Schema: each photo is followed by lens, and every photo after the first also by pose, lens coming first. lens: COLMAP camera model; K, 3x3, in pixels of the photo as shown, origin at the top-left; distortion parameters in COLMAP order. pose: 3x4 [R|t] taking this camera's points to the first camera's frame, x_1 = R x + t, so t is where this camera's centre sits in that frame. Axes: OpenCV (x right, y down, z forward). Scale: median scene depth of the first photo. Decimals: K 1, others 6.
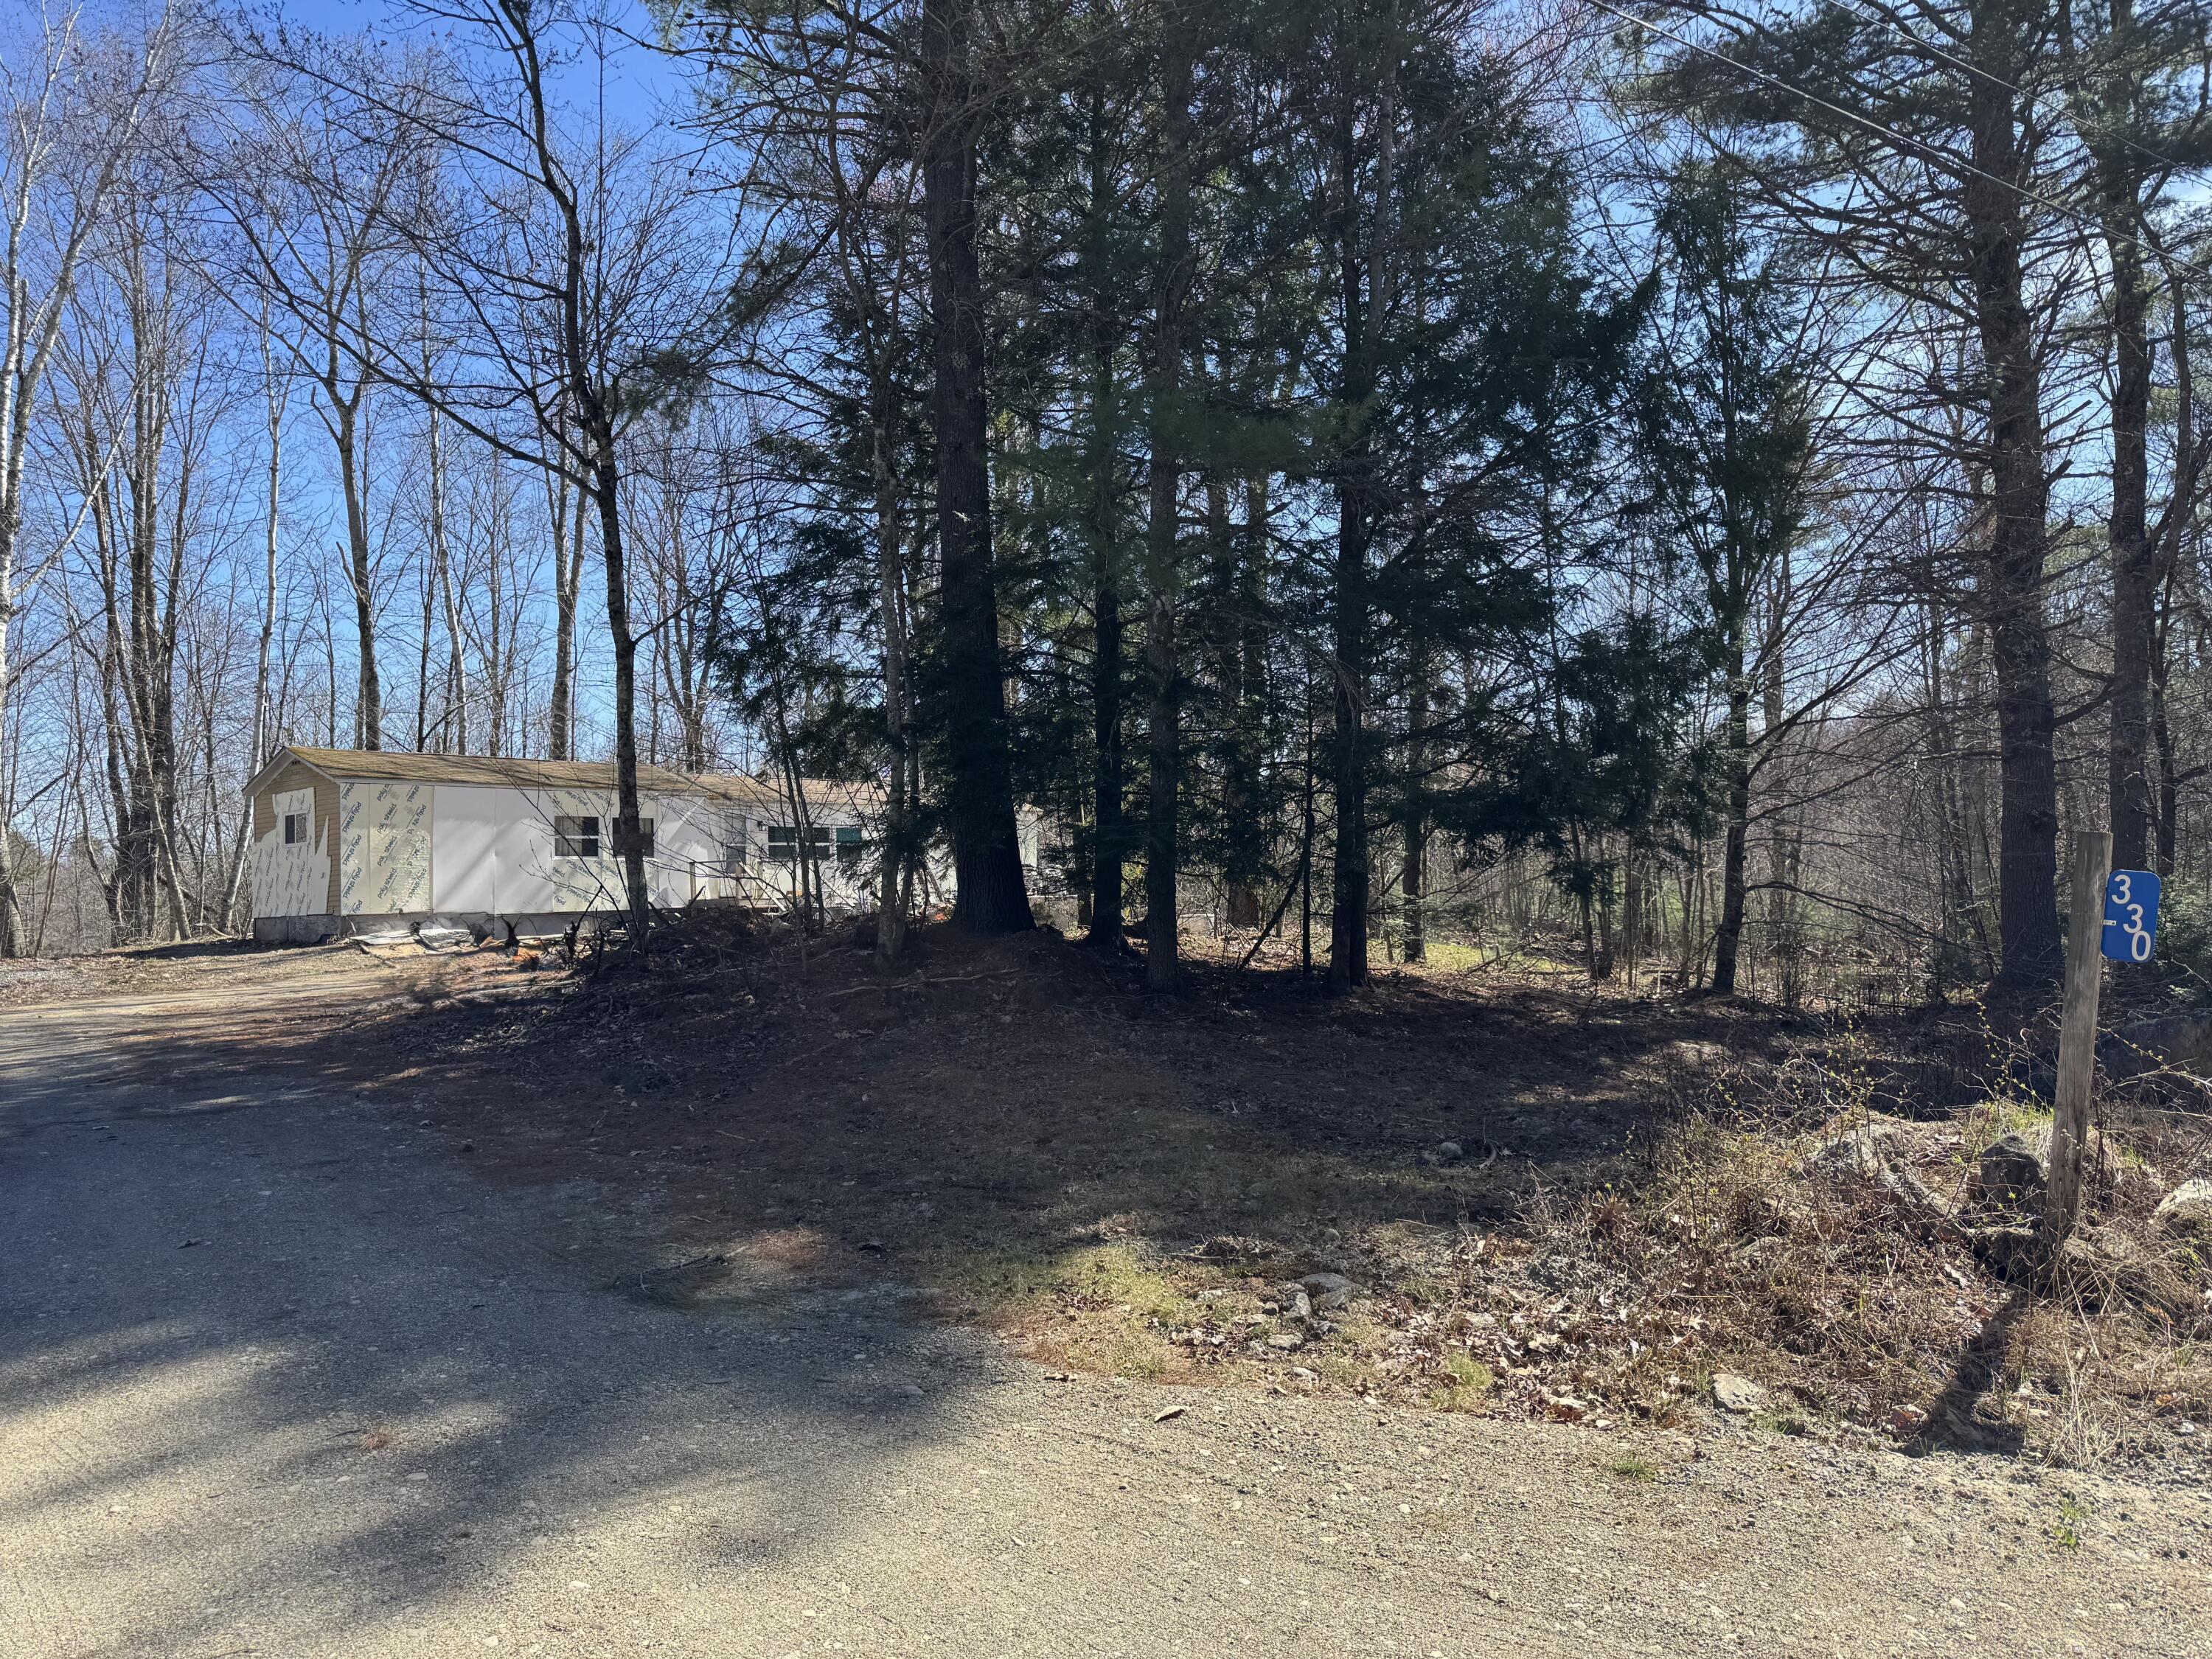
lens RADIAL K [[1558.1, 0, 1098.7], [0, 1558.1, 825.8], [0, 0, 1]] dist [0.018550, -0.026723]
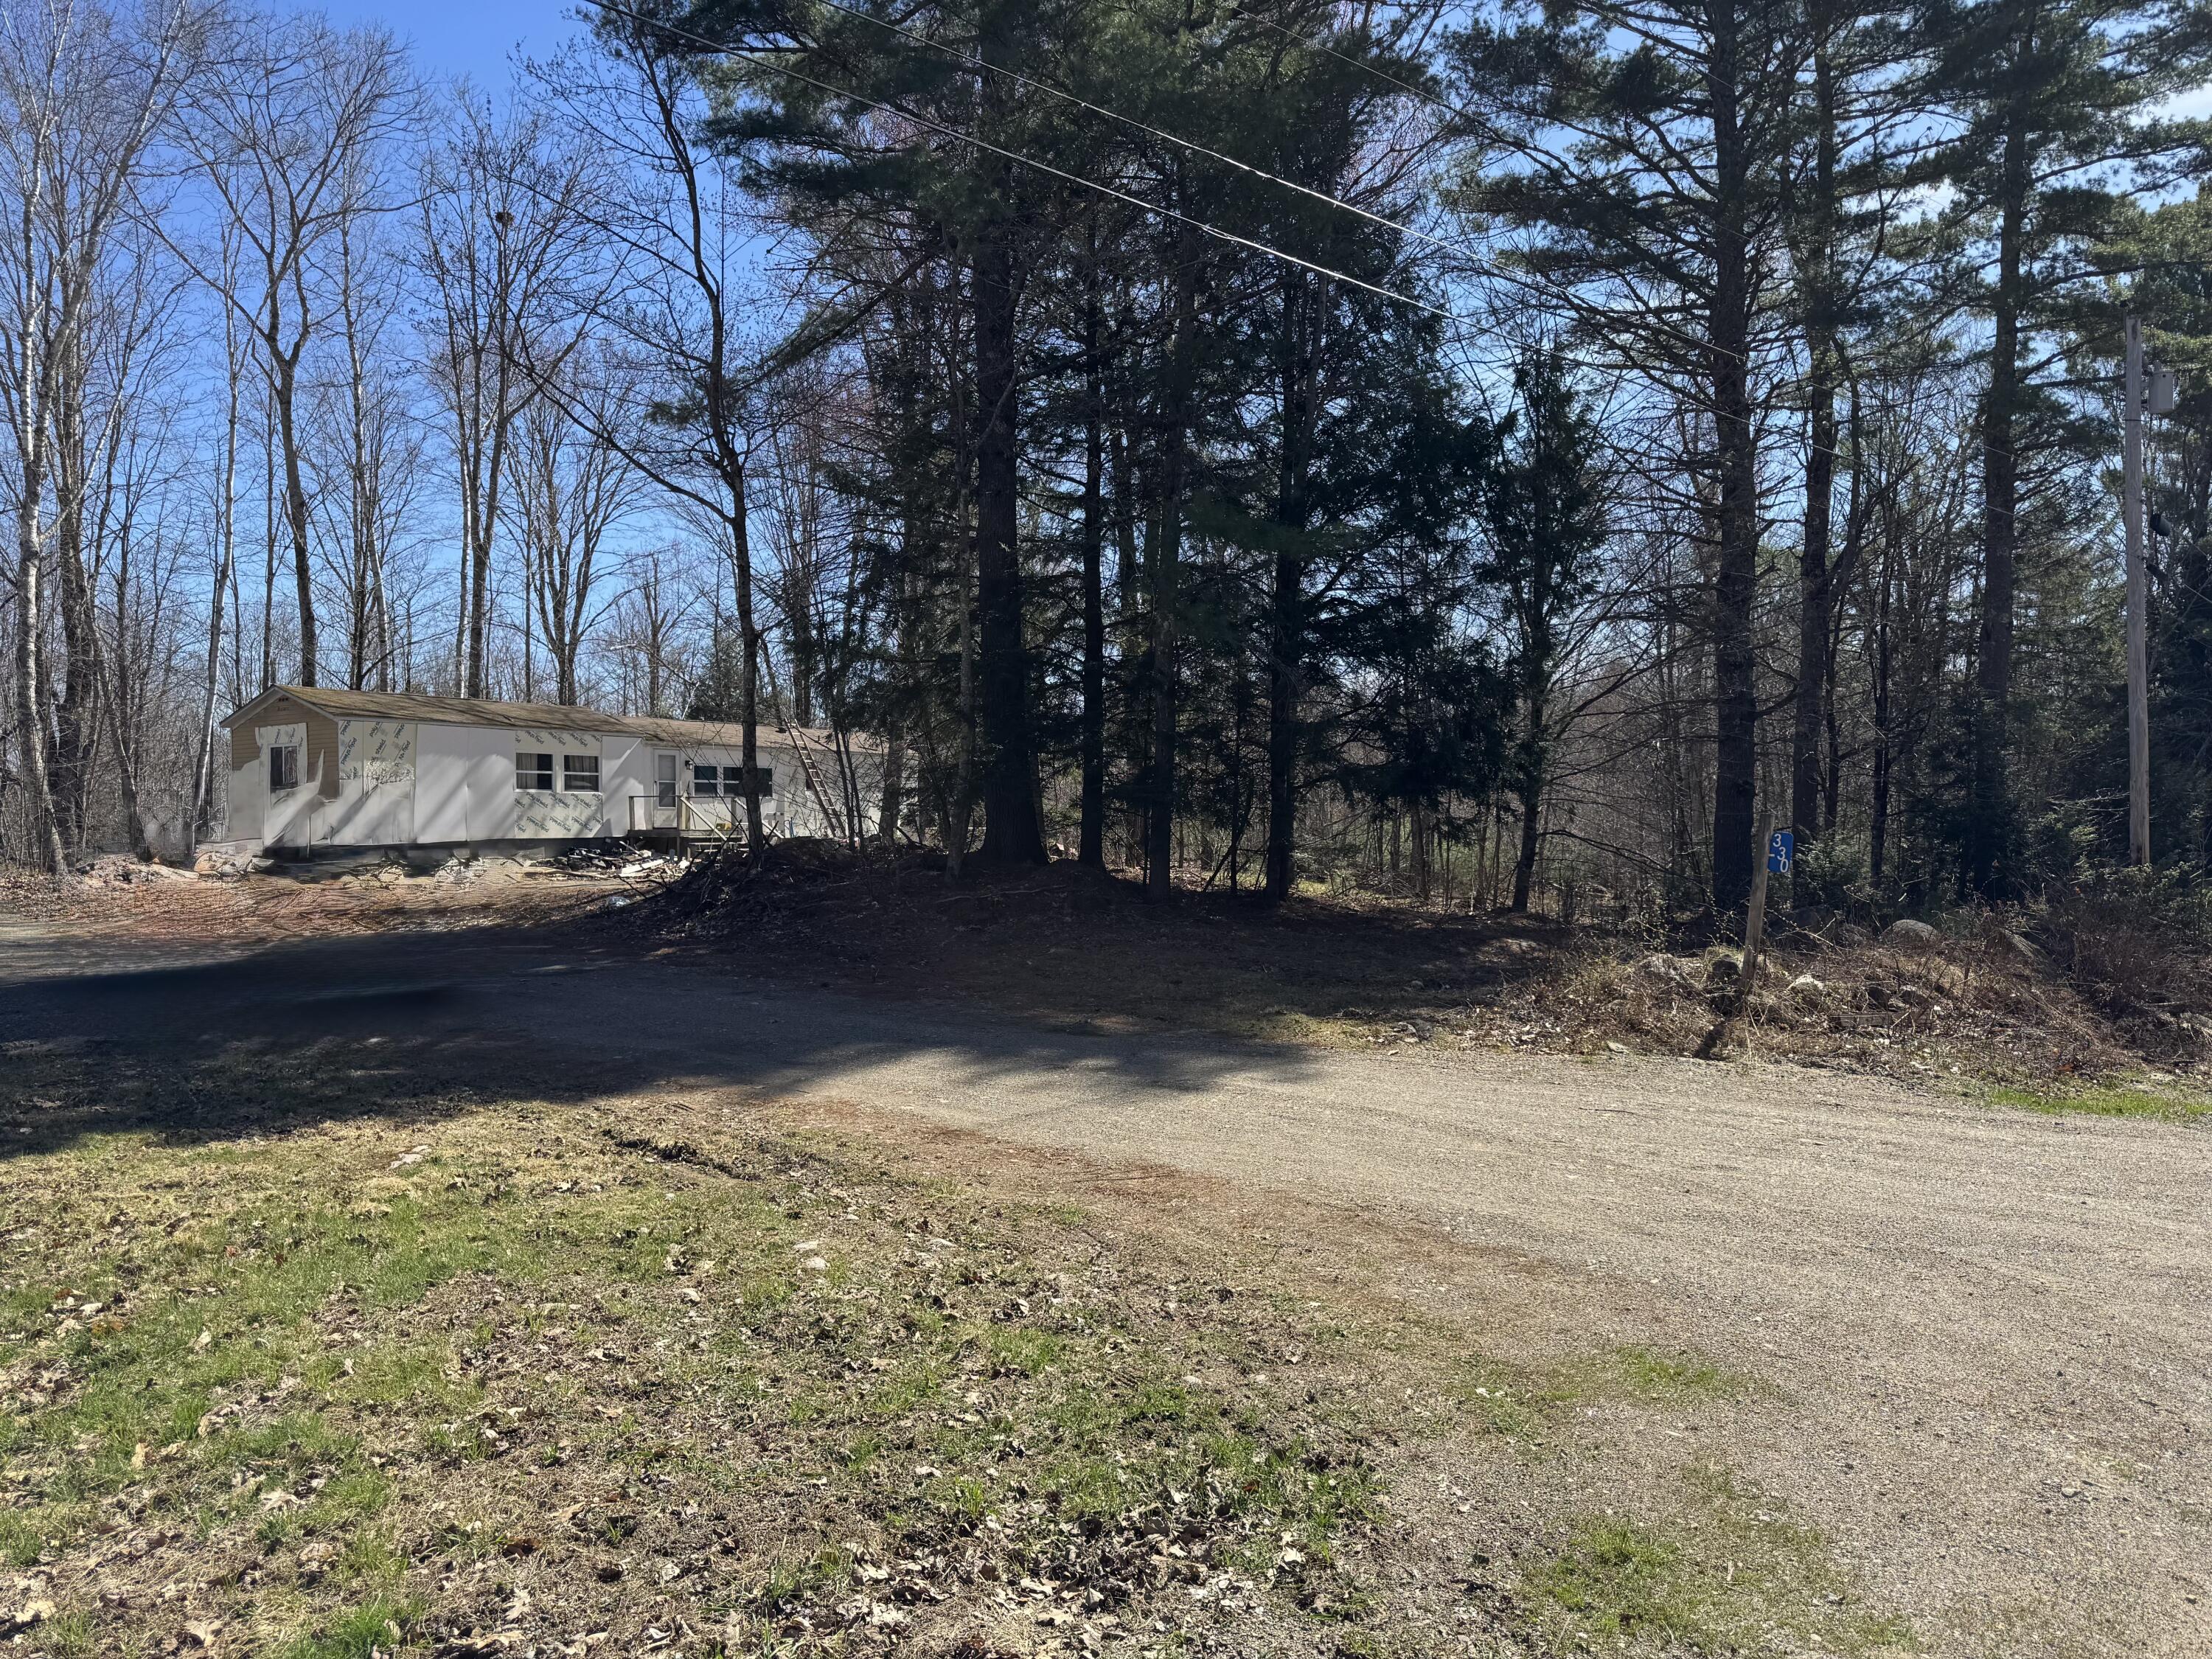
lens RADIAL K [[1558.1, 0, 1099.8], [0, 1558.1, 826.7], [0, 0, 1]] dist [0.018550, -0.026723]
pose [[0.988253, 0.016431, 0.151942, -0.115490], [-0.022666, 0.998967, 0.039397, -0.007627], [-0.151138, -0.042378, 0.987604, -0.191266]]
